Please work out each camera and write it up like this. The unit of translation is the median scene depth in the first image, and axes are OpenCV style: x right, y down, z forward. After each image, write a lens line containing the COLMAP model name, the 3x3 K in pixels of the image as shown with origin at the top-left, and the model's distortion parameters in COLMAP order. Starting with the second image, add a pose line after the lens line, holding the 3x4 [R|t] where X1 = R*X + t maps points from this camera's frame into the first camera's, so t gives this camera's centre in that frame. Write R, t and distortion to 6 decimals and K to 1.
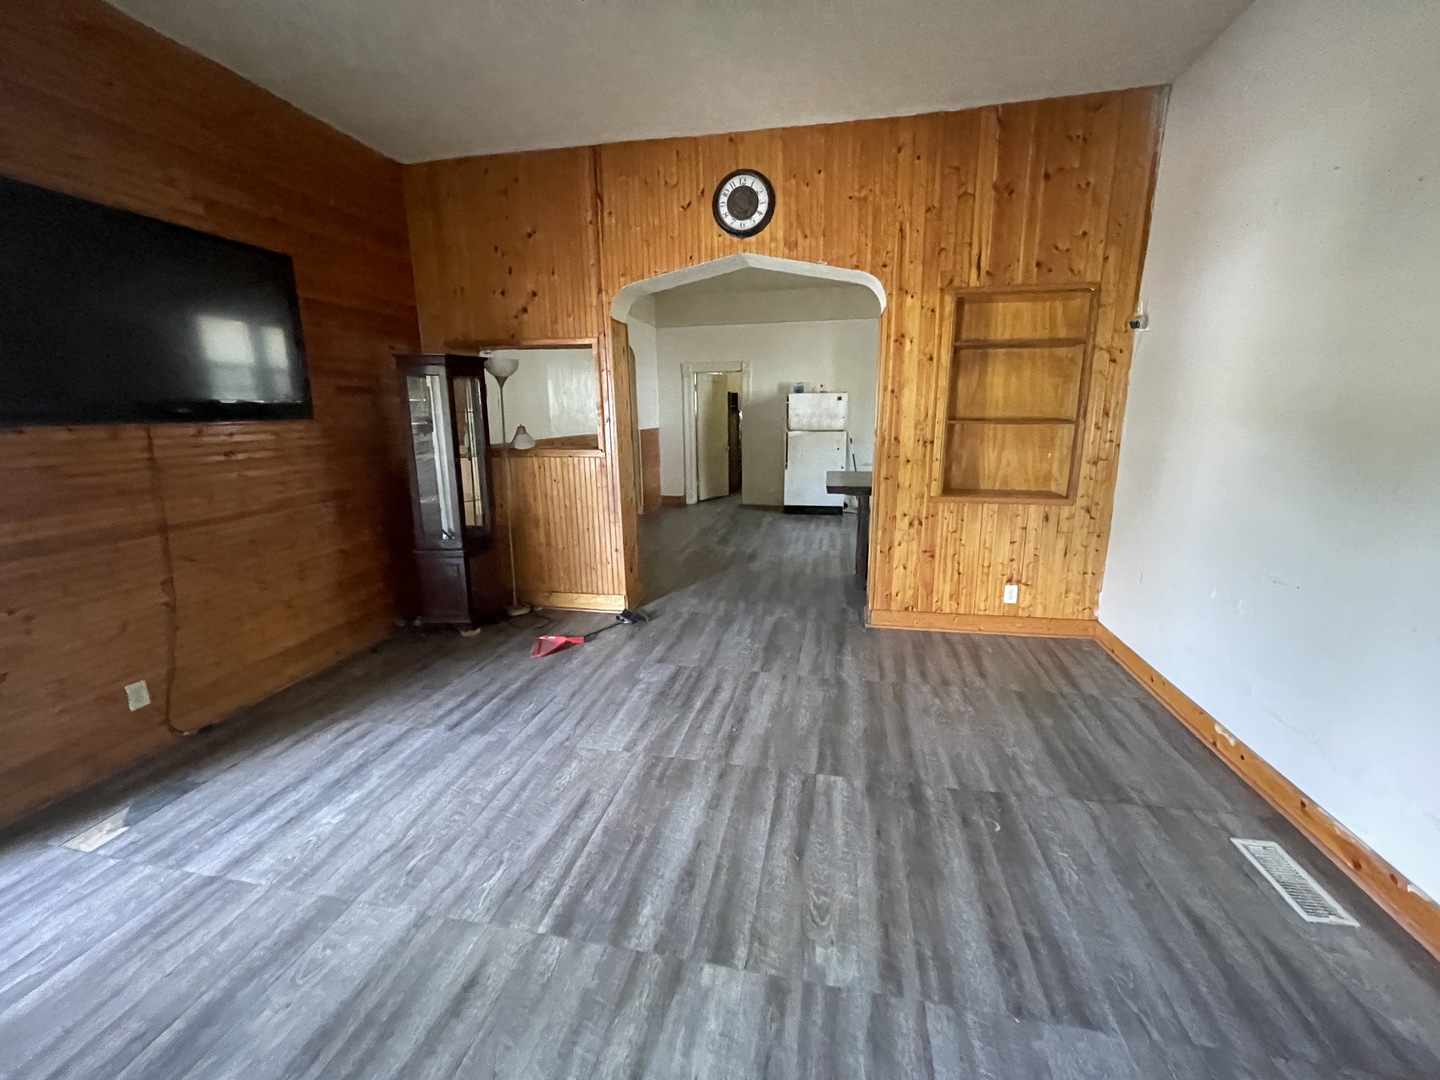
lens RADIAL K [[583.6, 0, 718.6], [0, 583.6, 537.2], [0, 0, 1]] dist [0.001505, 0.000710]
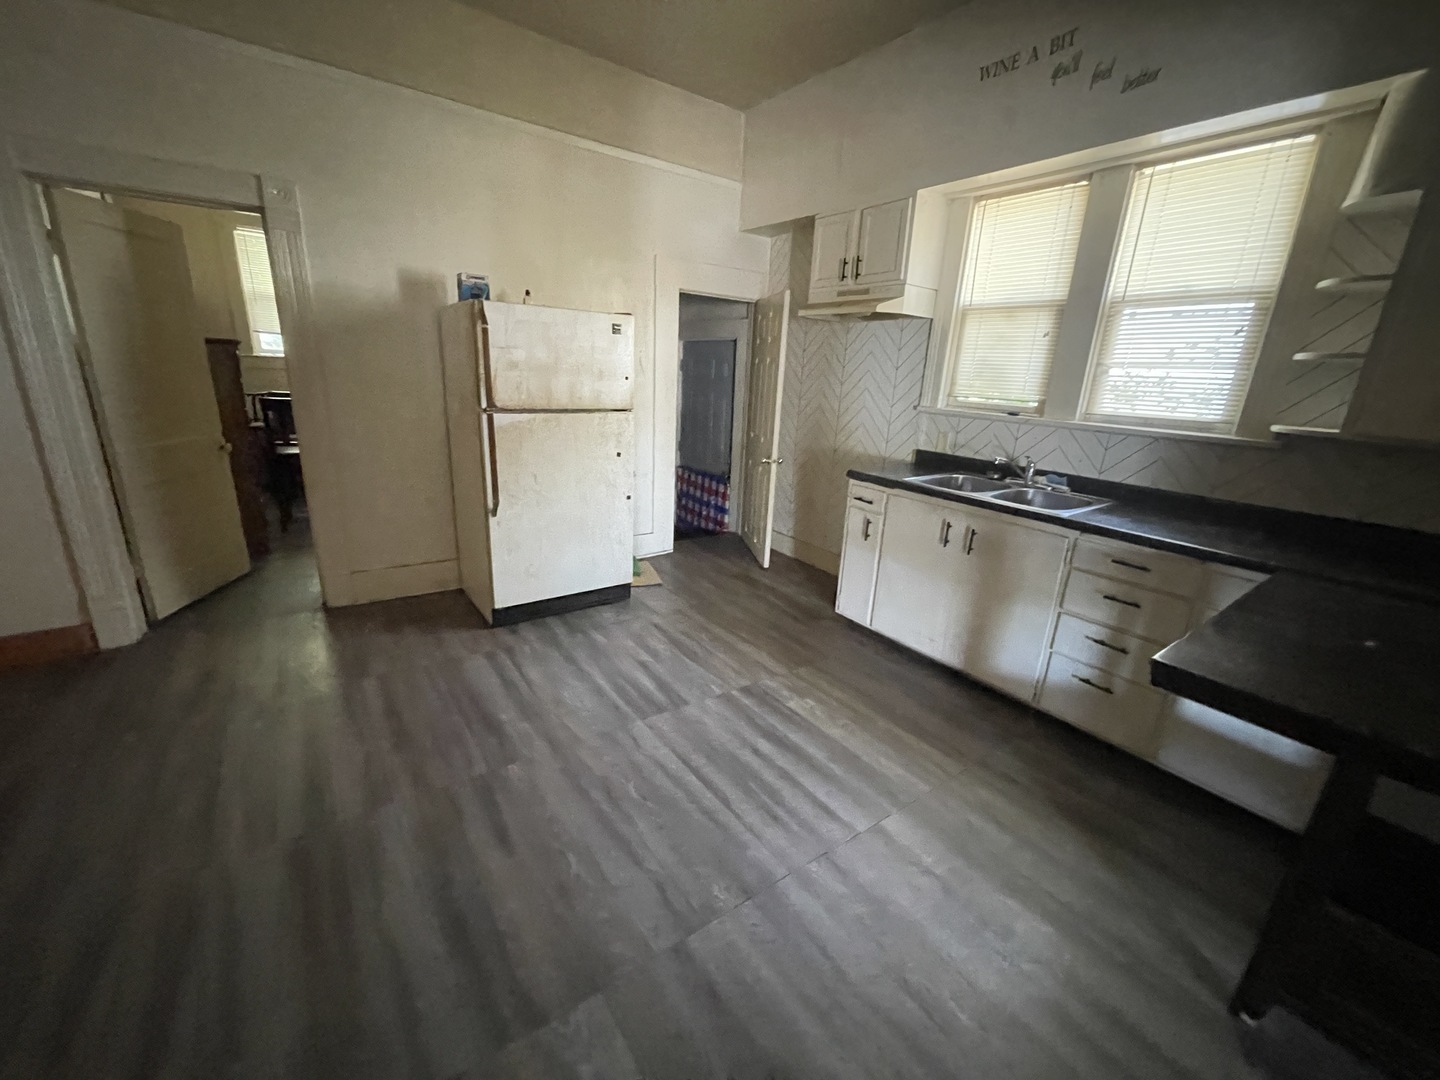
lens RADIAL K [[582.3, 0, 720.0], [0, 582.3, 540.0], [0, 0, 1]] dist [-0.000798, 0.000016]
pose [[0.673247, -0.169173, 0.719804, -0.052874], [0.102305, 0.985424, 0.135913, -0.132886], [-0.732306, -0.017864, 0.680742, 0.628887]]
